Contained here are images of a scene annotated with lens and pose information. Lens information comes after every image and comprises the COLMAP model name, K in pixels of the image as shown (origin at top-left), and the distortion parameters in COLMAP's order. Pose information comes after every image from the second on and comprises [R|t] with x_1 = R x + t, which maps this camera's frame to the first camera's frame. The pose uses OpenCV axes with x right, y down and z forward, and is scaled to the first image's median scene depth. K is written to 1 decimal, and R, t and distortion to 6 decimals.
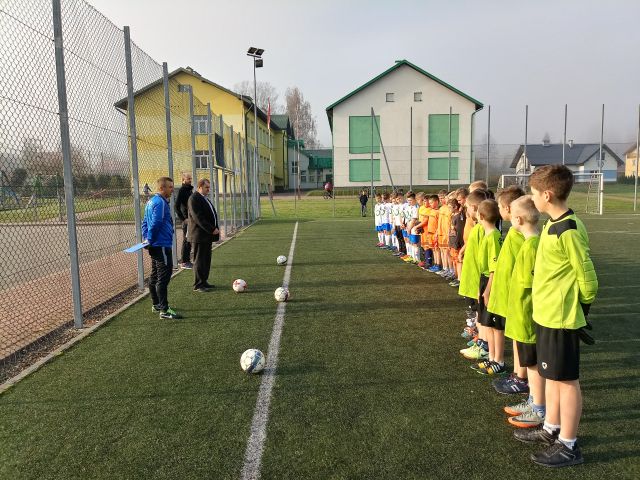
lens RADIAL K [[508.9, 0, 332.0], [0, 508.9, 241.8], [0, 0, 1]] dist [0.037916, -0.001501]
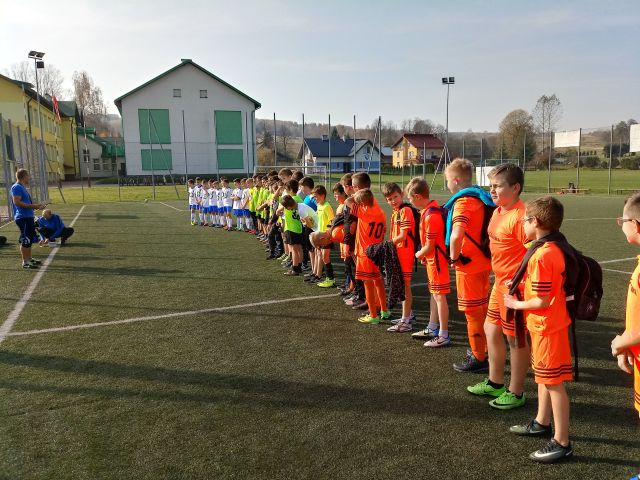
lens RADIAL K [[510.5, 0, 321.7], [0, 510.5, 242.6], [0, 0, 1]] dist [0.046237, -0.072618]
pose [[0.940671, -0.047927, 0.335919, 0.020017], [0.039836, 0.998727, 0.030941, 0.013904], [-0.336975, -0.015724, 0.941382, -0.136064]]
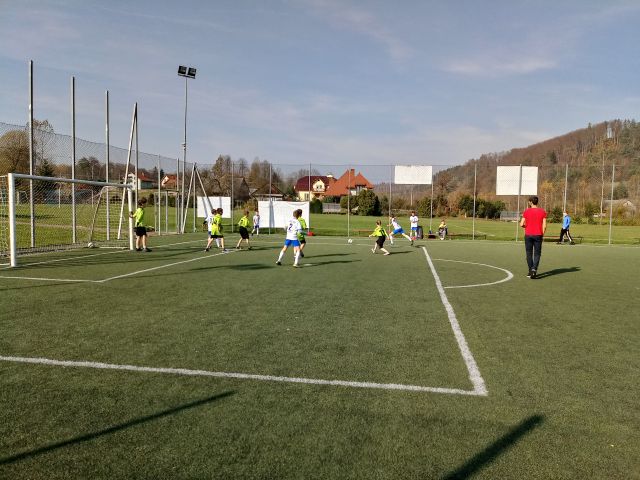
lens RADIAL K [[512.0, 0, 318.2], [0, 512.0, 253.1], [0, 0, 1]] dist [0.042235, -0.073004]
pose [[0.214580, -0.063430, 0.974645, -0.024787], [0.075058, 0.996009, 0.048295, -0.029085], [-0.973818, 0.062791, 0.218484, 0.296258]]
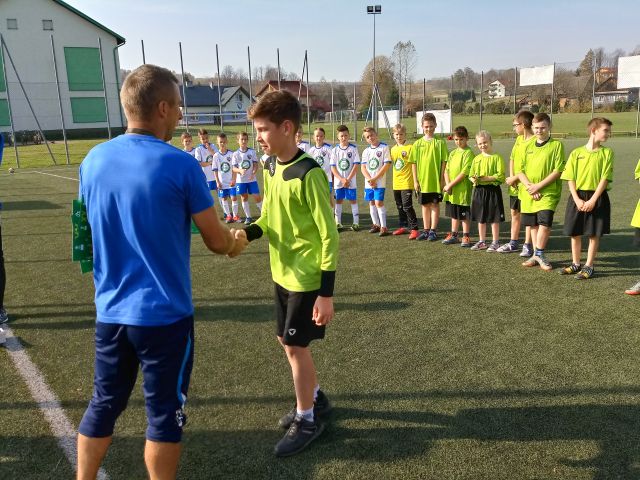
lens RADIAL K [[516.1, 0, 313.1], [0, 516.1, 241.4], [0, 0, 1]] dist [0.042117, -0.088513]
pose [[0.811108, -0.152681, 0.564617, -0.014254], [0.092132, 0.986629, 0.134446, -0.001418], [-0.577595, -0.057031, 0.814329, 0.016829]]
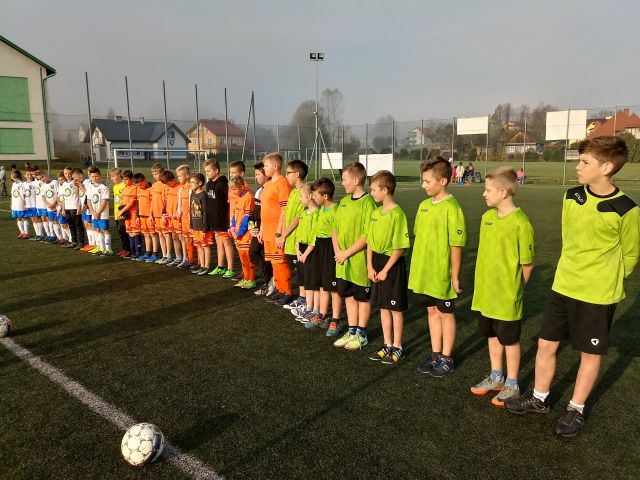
lens RADIAL K [[517.7, 0, 320.0], [0, 517.7, 240.0], [0, 0, 1]] dist [0.001299, -0.008978]
pose [[0.712965, -0.100906, 0.693901, -0.030853], [0.073012, 0.994896, 0.069658, -0.002522], [-0.697388, 0.000999, 0.716693, 0.031544]]
